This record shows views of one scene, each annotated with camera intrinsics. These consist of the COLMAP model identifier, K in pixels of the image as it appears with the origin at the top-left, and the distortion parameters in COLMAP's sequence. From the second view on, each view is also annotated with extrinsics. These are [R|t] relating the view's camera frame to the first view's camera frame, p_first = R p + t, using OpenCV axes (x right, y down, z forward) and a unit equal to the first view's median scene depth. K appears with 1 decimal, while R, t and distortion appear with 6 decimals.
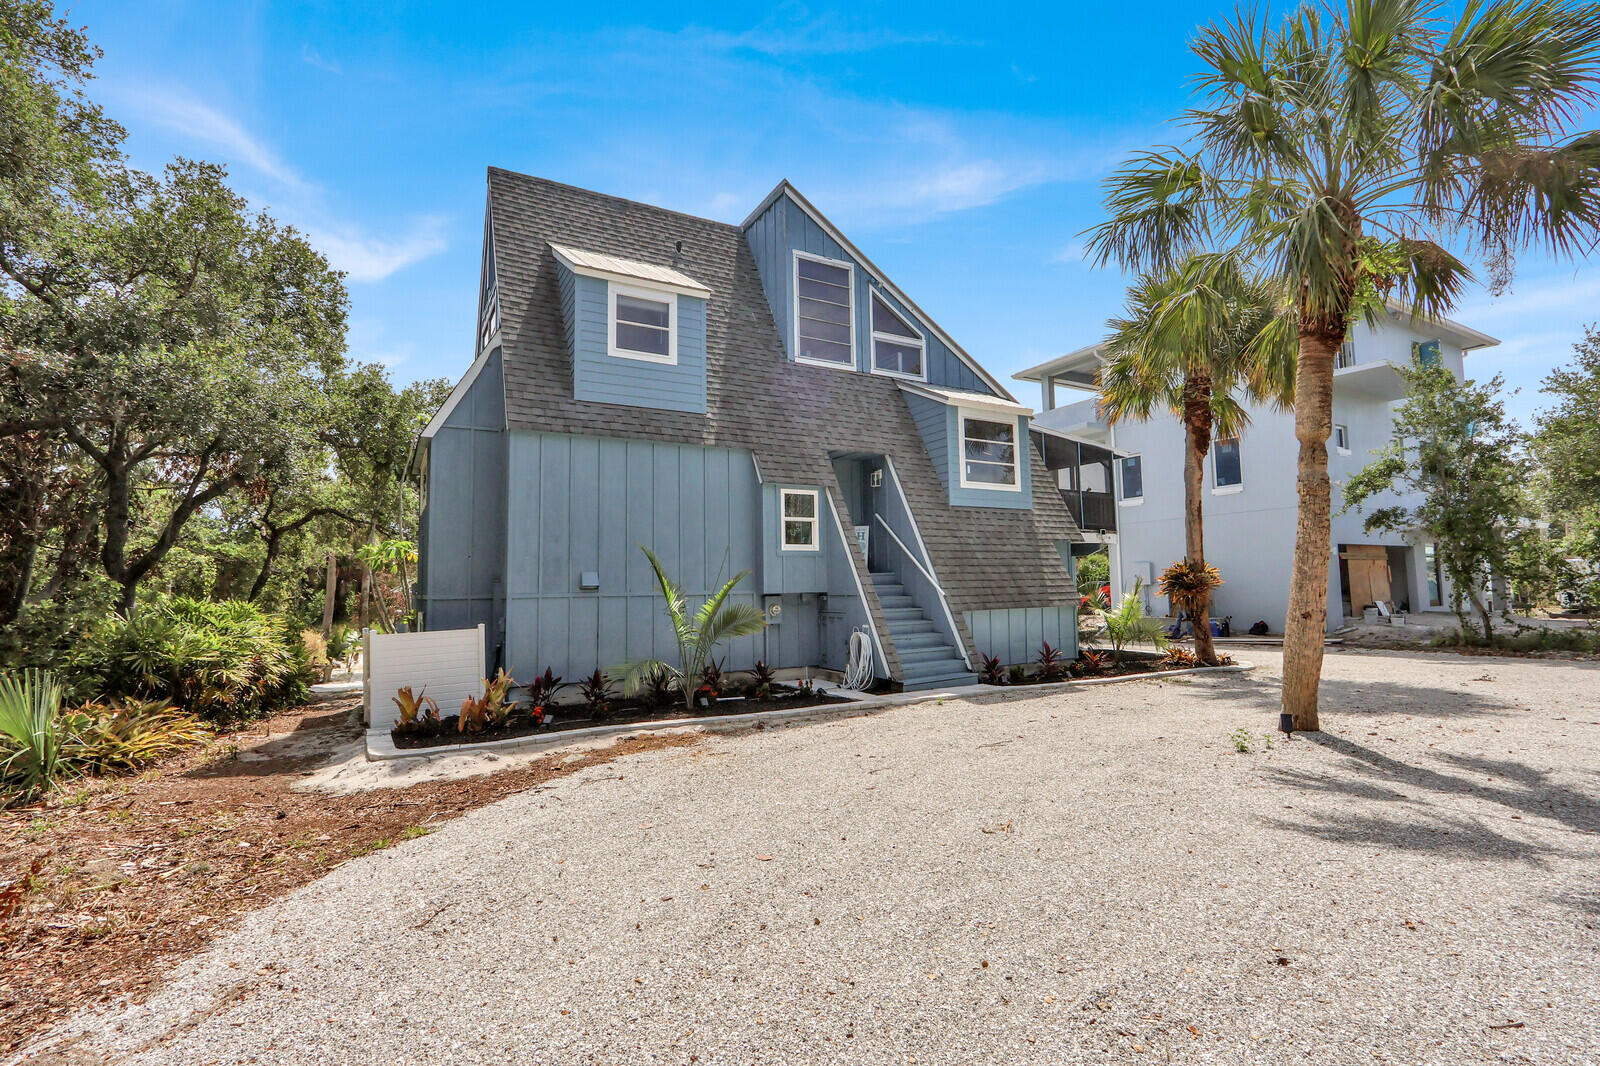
lens RADIAL K [[736.1, 0, 797.8], [0, 736.1, 528.4], [0, 0, 1]] dist [-0.016149, -0.000352]
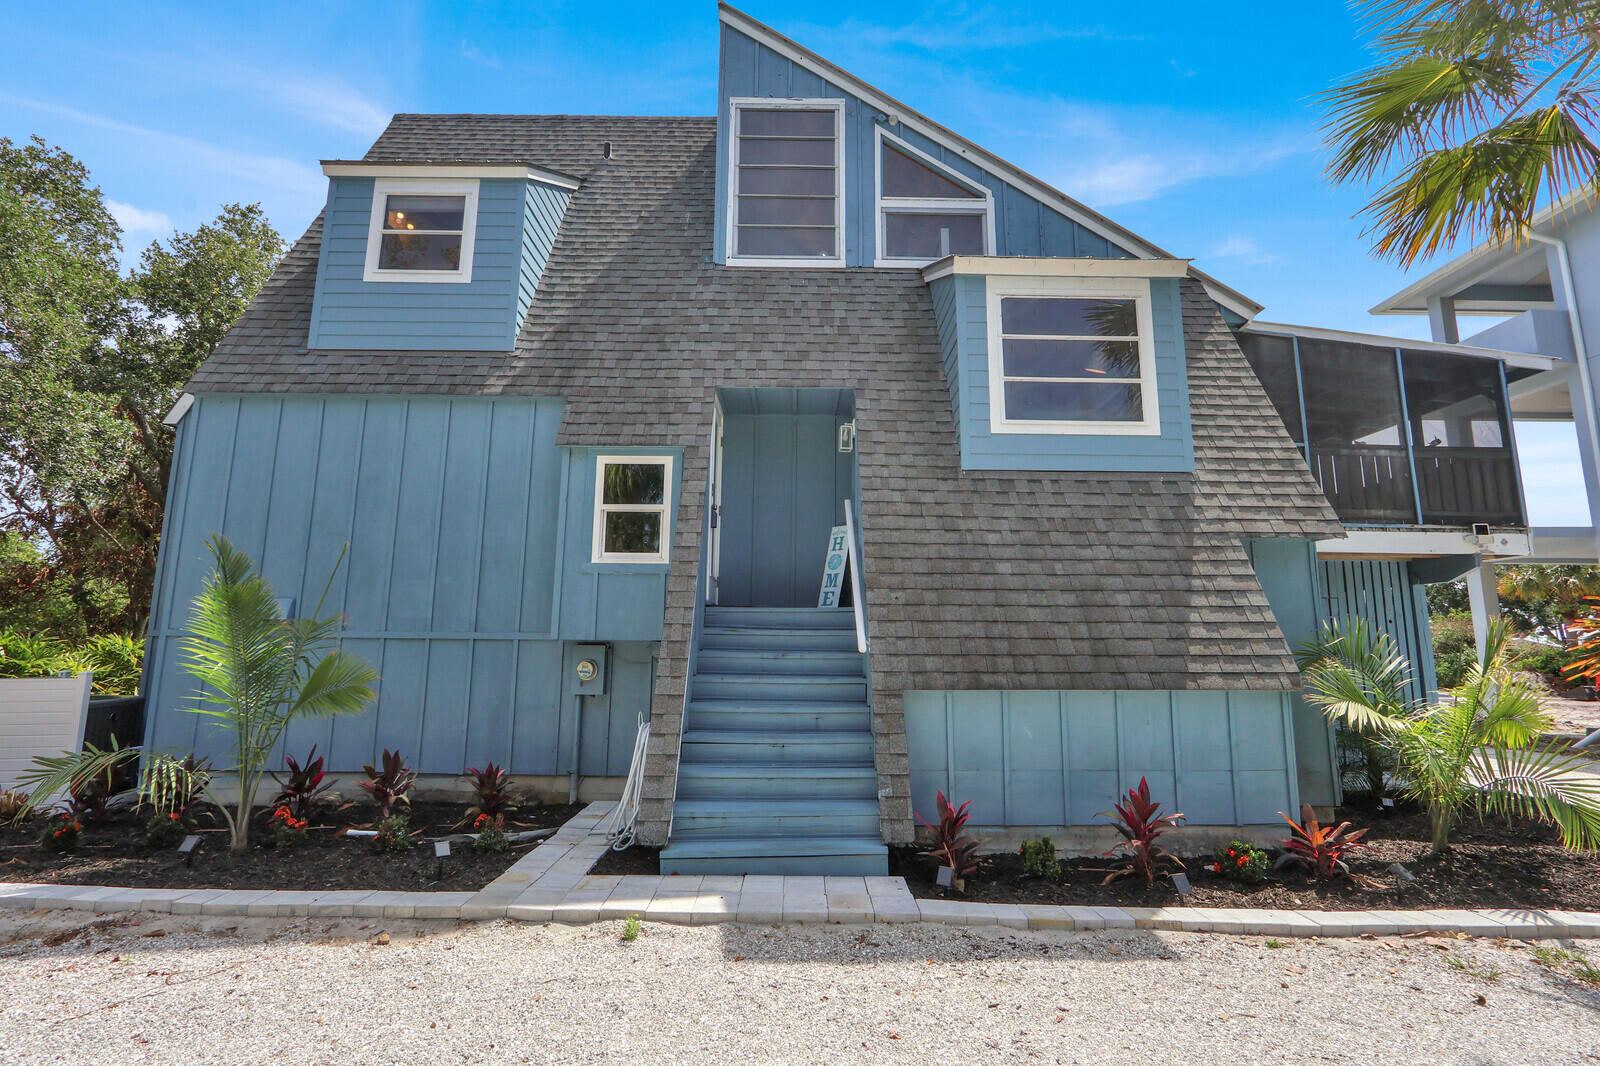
lens RADIAL K [[736.1, 0, 797.8], [0, 736.1, 528.4], [0, 0, 1]] dist [-0.016149, -0.000352]
pose [[0.875499, -0.051798, -0.480436, 0.339968], [0.016363, 0.996846, -0.077656, 0.043616], [0.482943, 0.060126, 0.873585, 0.512034]]
